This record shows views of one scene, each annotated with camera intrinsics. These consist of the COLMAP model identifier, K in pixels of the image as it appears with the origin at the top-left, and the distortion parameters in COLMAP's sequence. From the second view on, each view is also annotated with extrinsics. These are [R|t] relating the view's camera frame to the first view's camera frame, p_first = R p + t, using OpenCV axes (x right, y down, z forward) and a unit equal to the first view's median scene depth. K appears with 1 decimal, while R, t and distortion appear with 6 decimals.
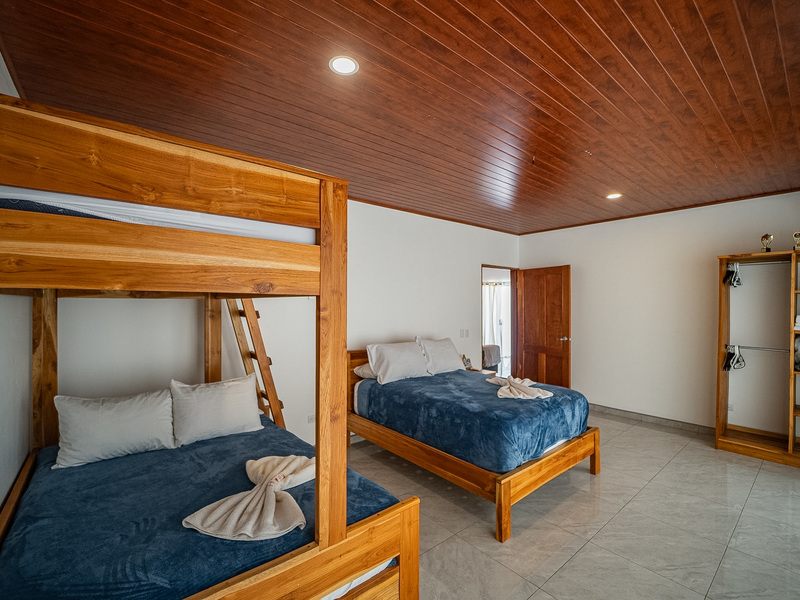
lens RADIAL K [[363.2, 0, 401.4], [0, 363.2, 301.0], [0, 0, 1]] dist [-0.018909, -0.000124]
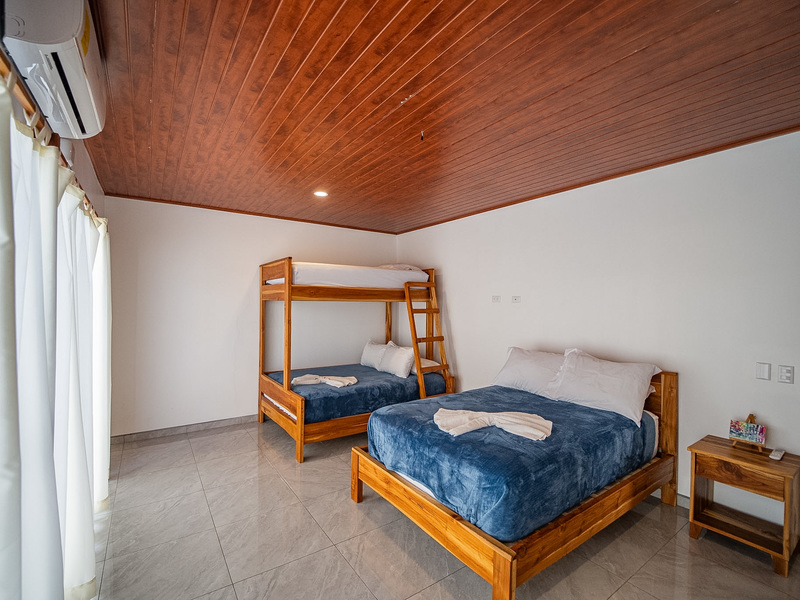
lens RADIAL K [[363.2, 0, 396.8], [0, 363.2, 300.1], [0, 0, 1]] dist [-0.018909, -0.000124]
pose [[-0.085650, -0.009066, -0.996284, 1.094158], [-0.001803, 0.999958, -0.008944, 0.002605], [0.996324, 0.001030, -0.085662, 0.915529]]
